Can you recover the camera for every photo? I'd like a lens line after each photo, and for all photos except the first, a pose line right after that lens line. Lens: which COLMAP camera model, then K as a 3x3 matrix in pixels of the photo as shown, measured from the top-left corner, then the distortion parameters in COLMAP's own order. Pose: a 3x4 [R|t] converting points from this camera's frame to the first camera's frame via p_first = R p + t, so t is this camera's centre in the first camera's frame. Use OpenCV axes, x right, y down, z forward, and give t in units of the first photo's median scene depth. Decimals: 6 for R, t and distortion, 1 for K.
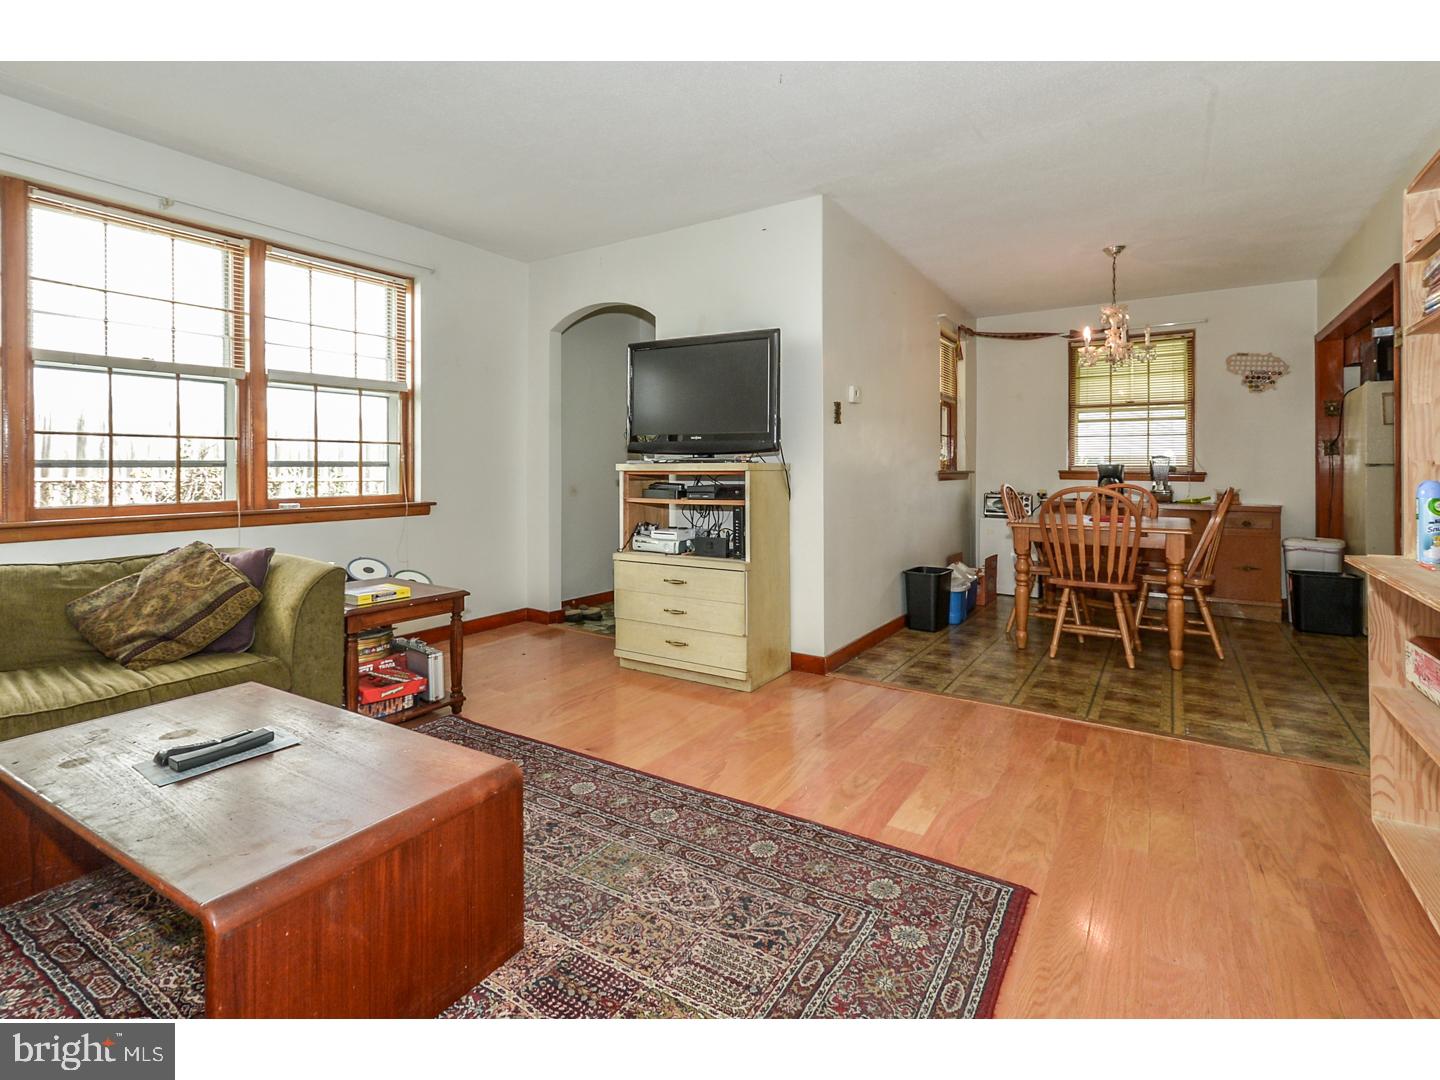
lens RADIAL K [[690.9, 0, 720.7], [0, 690.9, 462.9], [0, 0, 1]] dist [0.001789, -0.000006]
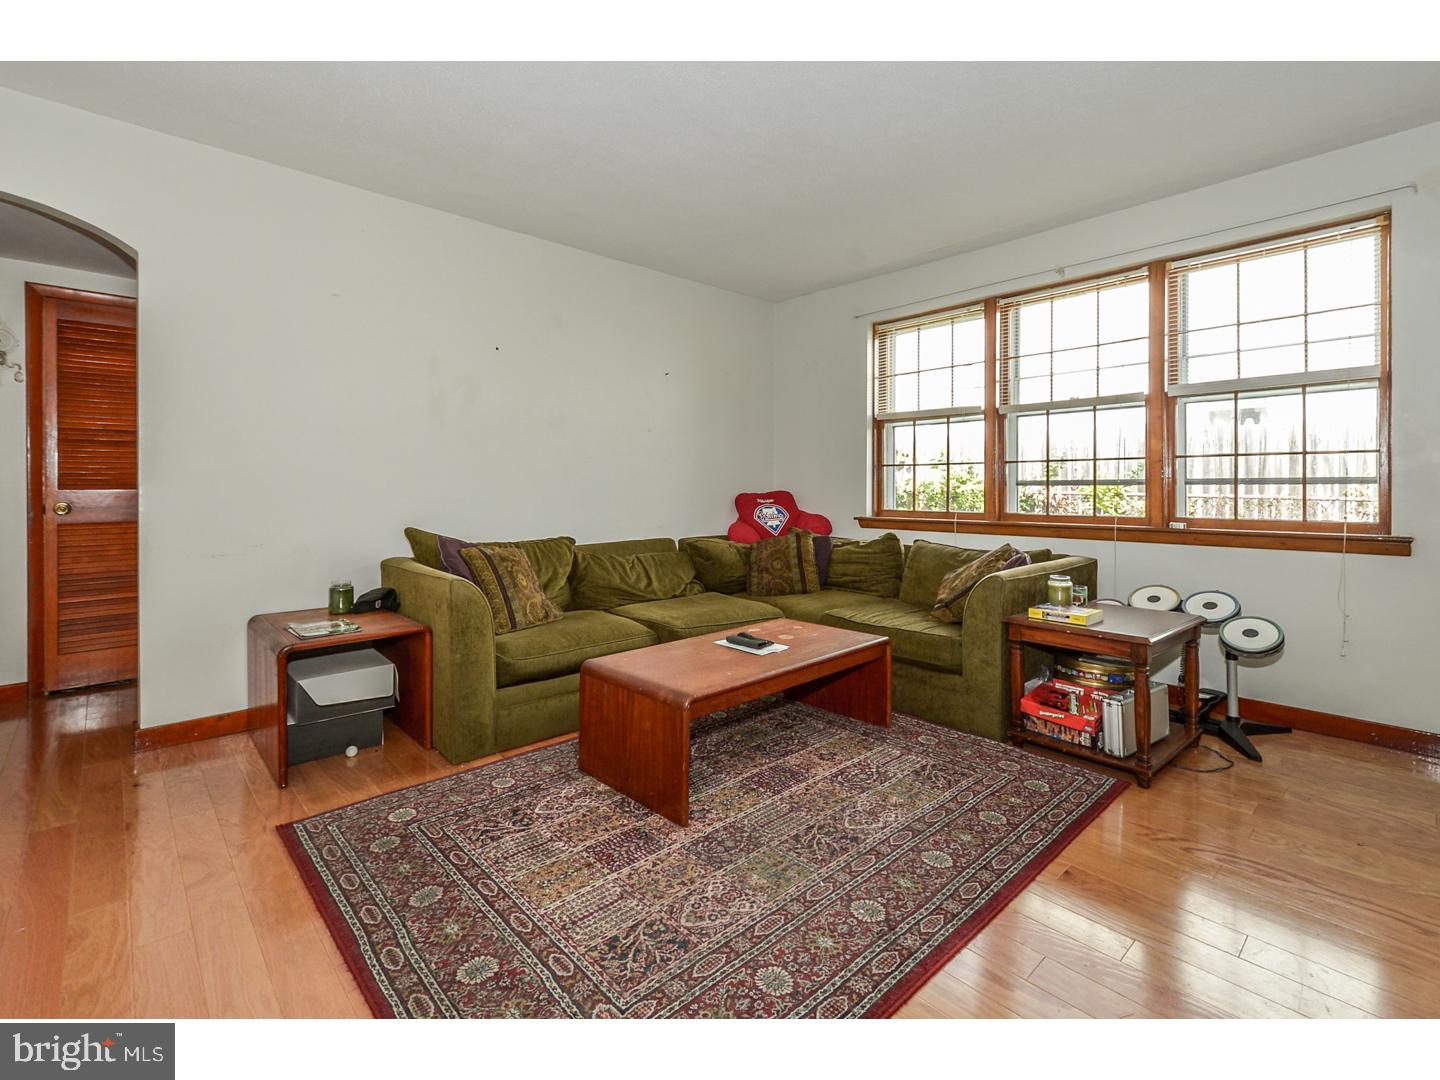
lens RADIAL K [[653.4, 0, 716.9], [0, 653.4, 489.1], [0, 0, 1]] dist [0.002919, 0.000105]
pose [[-0.257754, 0.005471, -0.966195, 0.522724], [0.007747, 0.999964, 0.003595, 0.004573], [0.966180, -0.006559, -0.257787, 0.755995]]
